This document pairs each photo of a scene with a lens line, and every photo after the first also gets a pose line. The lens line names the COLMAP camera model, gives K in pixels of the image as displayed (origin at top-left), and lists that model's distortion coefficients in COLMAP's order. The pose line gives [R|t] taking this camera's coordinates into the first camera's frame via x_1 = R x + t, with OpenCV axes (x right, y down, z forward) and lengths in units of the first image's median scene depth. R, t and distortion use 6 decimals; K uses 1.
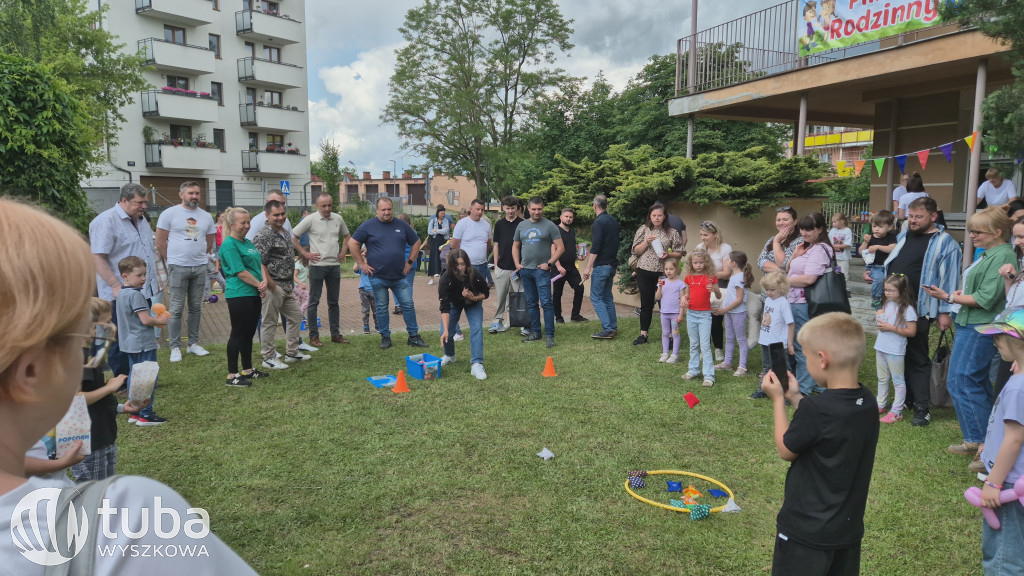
lens RADIAL K [[722.5, 0, 512.0], [0, 722.5, 288.0], [0, 0, 1]] dist [0.093066, -0.106279]
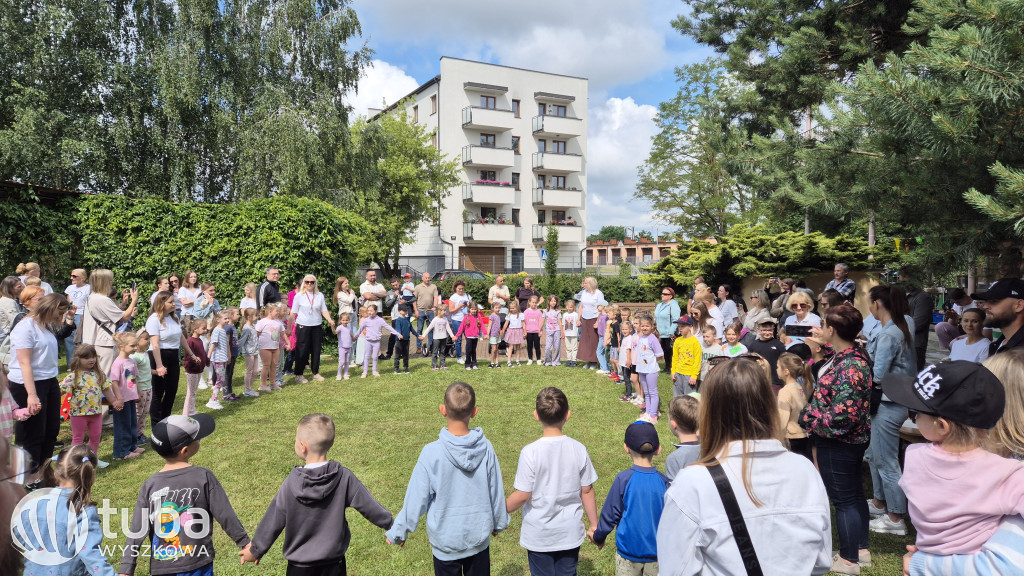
lens RADIAL K [[693.9, 0, 508.5], [0, 693.9, 284.1], [0, 0, 1]] dist [0.100039, -0.083832]
pose [[0.900498, 0.009457, -0.434758, 0.130606], [-0.045309, 0.996362, -0.072173, 0.002572], [0.432494, 0.084690, 0.897651, -0.092724]]
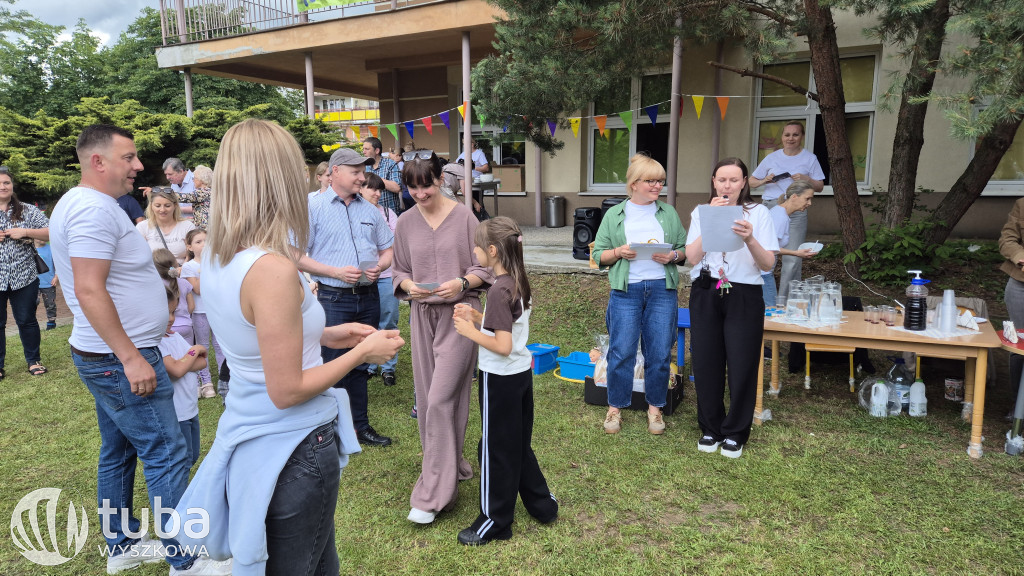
lens RADIAL K [[674.5, 0, 510.3], [0, 674.5, 293.9], [0, 0, 1]] dist [0.083810, -0.079789]
pose [[0.806002, -0.112405, 0.581142, 0.021714], [0.080591, 0.993500, 0.080391, -0.002371], [-0.586401, -0.017961, 0.809822, 0.045376]]
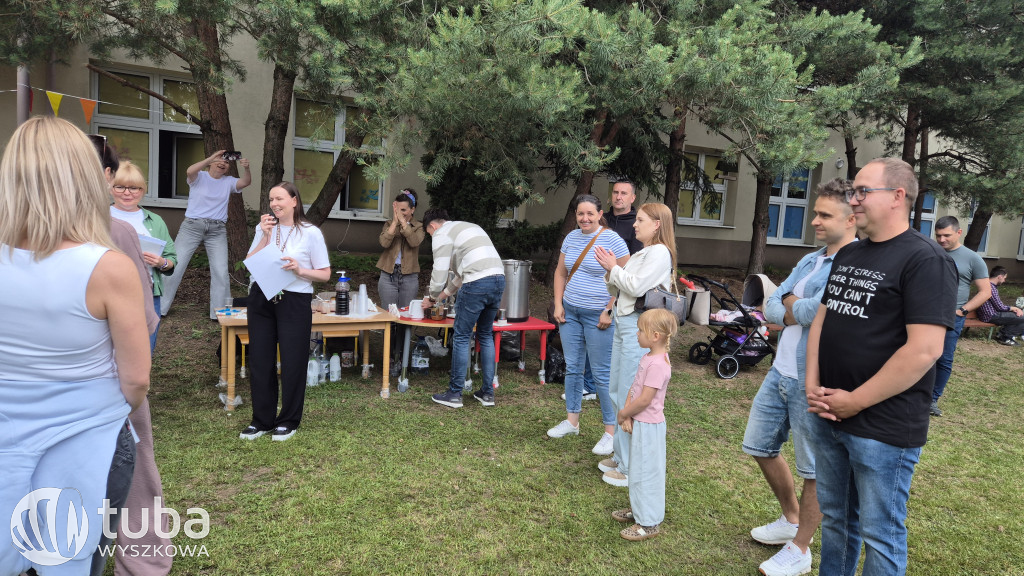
lens RADIAL K [[674.5, 0, 510.3], [0, 674.5, 293.9], [0, 0, 1]] dist [0.083810, -0.079789]
pose [[-0.035976, -0.127513, 0.991184, -0.166739], [0.046833, 0.990521, 0.129128, -0.015077], [-0.998255, 0.051065, -0.029664, 0.154536]]
